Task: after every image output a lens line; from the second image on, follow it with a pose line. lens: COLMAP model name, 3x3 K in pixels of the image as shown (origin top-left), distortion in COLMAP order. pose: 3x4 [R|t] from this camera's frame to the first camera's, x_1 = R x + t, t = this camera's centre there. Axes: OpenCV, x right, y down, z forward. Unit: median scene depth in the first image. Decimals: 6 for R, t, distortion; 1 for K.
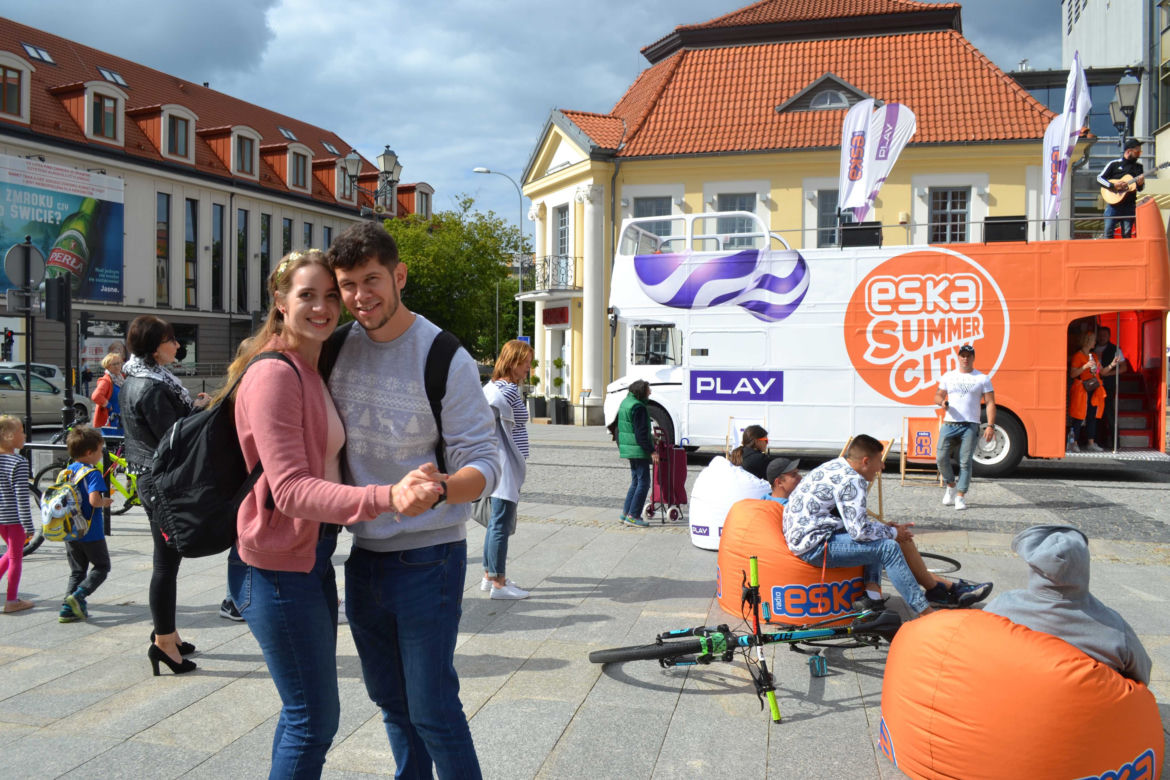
lens RADIAL K [[922.7, 0, 583.4], [0, 922.7, 407.2], [0, 0, 1]] dist [-0.088454, 0.012261]
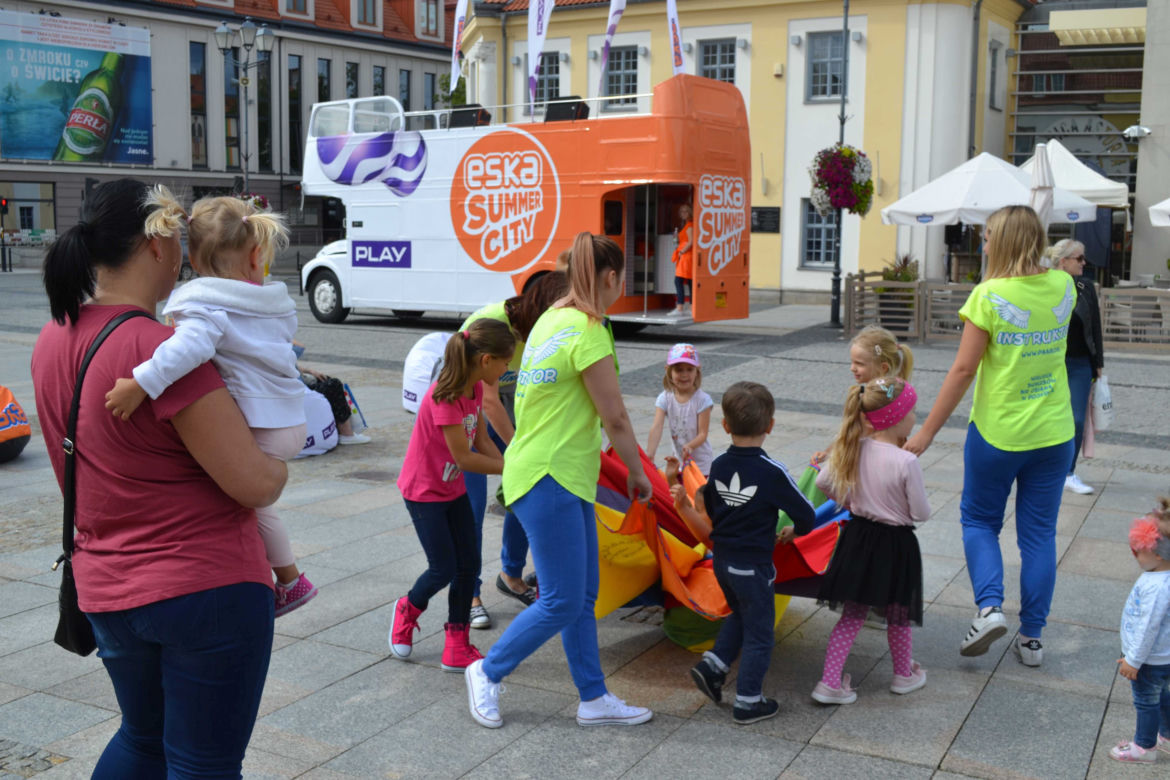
lens RADIAL K [[1245.4, 0, 582.7], [0, 1245.4, 404.1], [0, 0, 1]] dist [-0.071618, 0.032524]
pose [[0.966379, 0.036321, -0.254542, 0.777682], [-0.012777, 0.995533, 0.093544, 0.013855], [0.256803, -0.087147, 0.962527, -0.403445]]
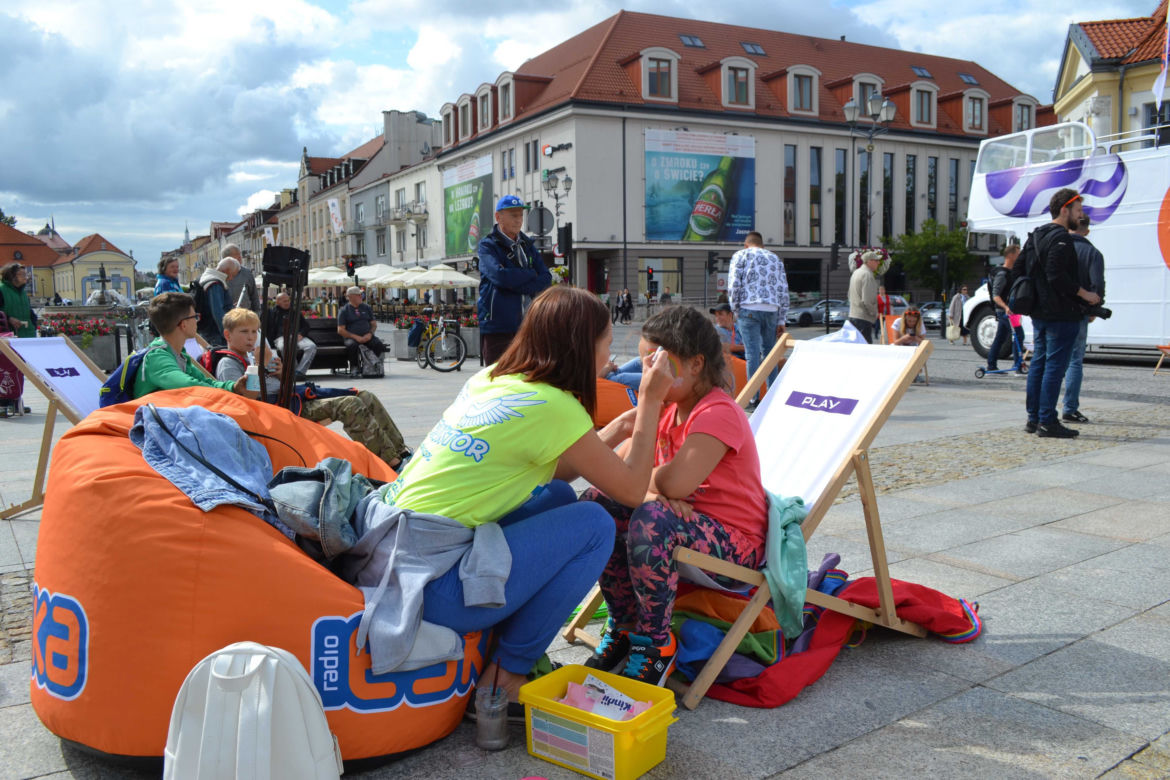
lens RADIAL K [[922.7, 0, 583.4], [0, 922.7, 407.2], [0, 0, 1]] dist [-0.088454, 0.012261]
pose [[0.738128, 0.056416, -0.672298, 0.455650], [-0.010266, 0.997322, 0.072418, 0.045820], [0.674583, -0.046552, 0.736730, -0.155395]]
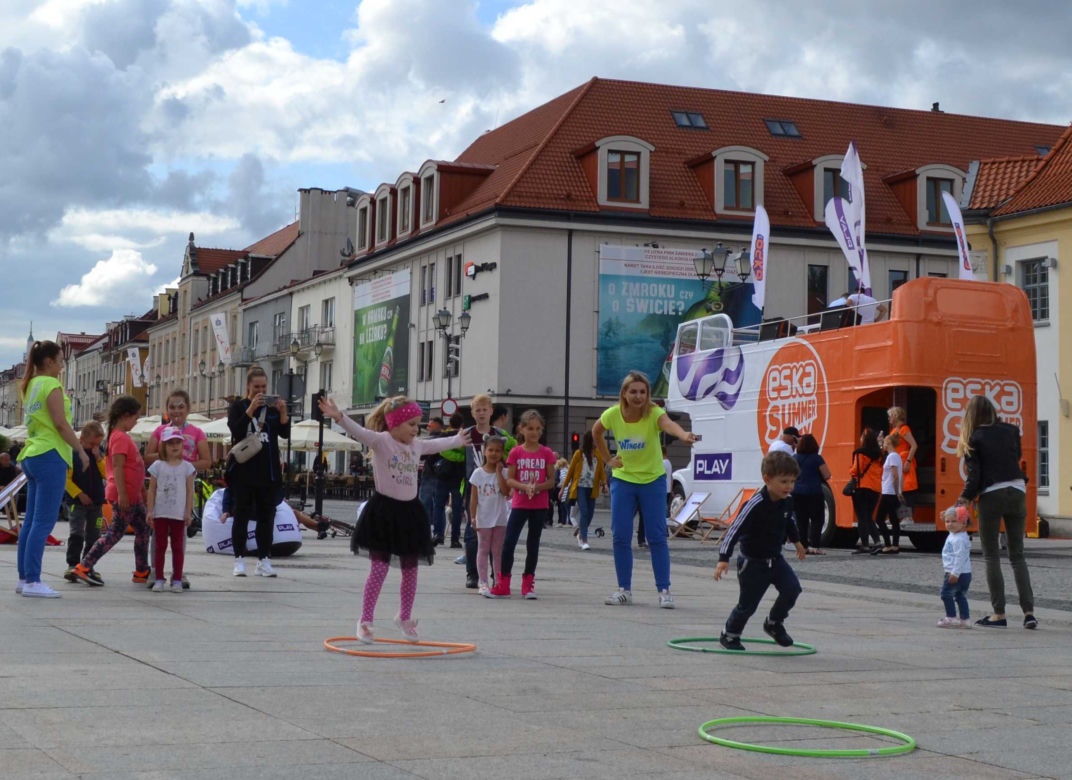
lens RADIAL K [[1627.6, 0, 484.3], [0, 1627.6, 388.6], [0, 0, 1]] dist [-0.105744, 0.043796]
pose [[0.644393, -0.037965, -0.763752, 1.483793], [-0.051853, 0.994299, -0.093174, 0.080327], [0.762935, 0.099643, 0.638750, -0.494392]]
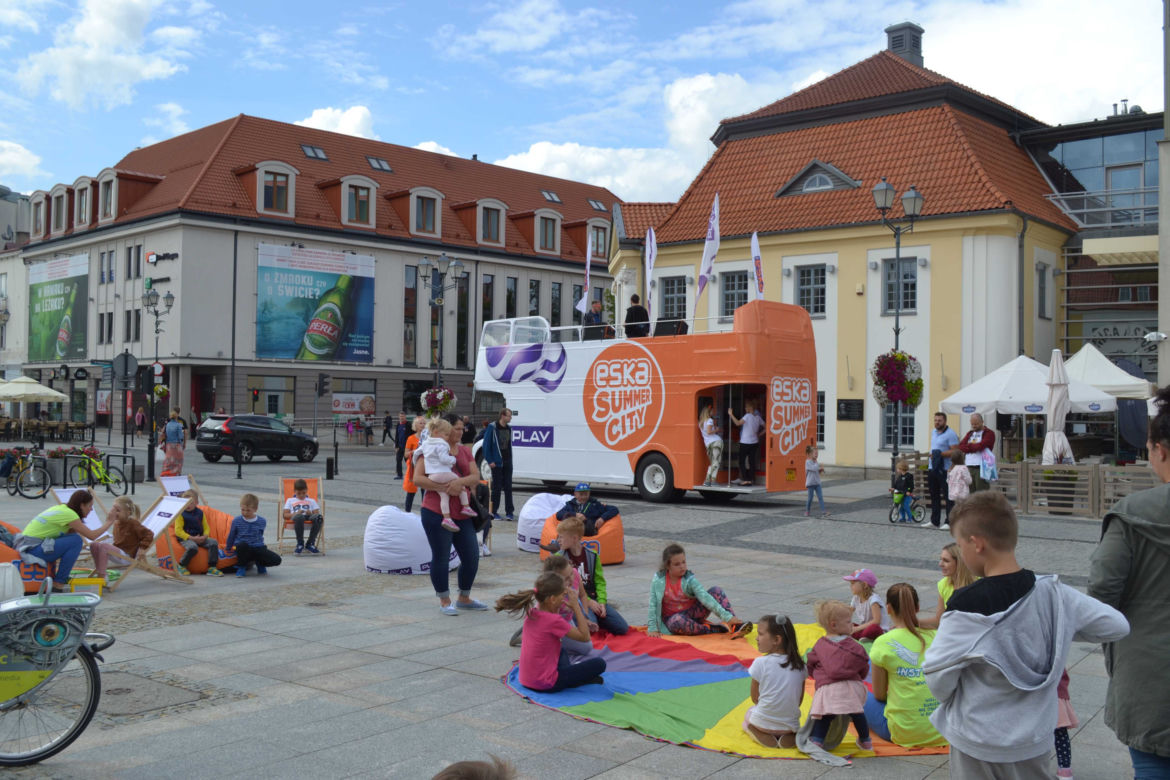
lens RADIAL K [[1094.5, 0, 581.1], [0, 1094.5, 407.0], [0, 0, 1]] dist [-0.074941, 0.005810]
pose [[0.918329, 0.000490, -0.395817, 0.898997], [-0.022421, 0.998458, -0.050782, 0.015834], [0.395181, 0.055509, 0.916924, -0.539933]]
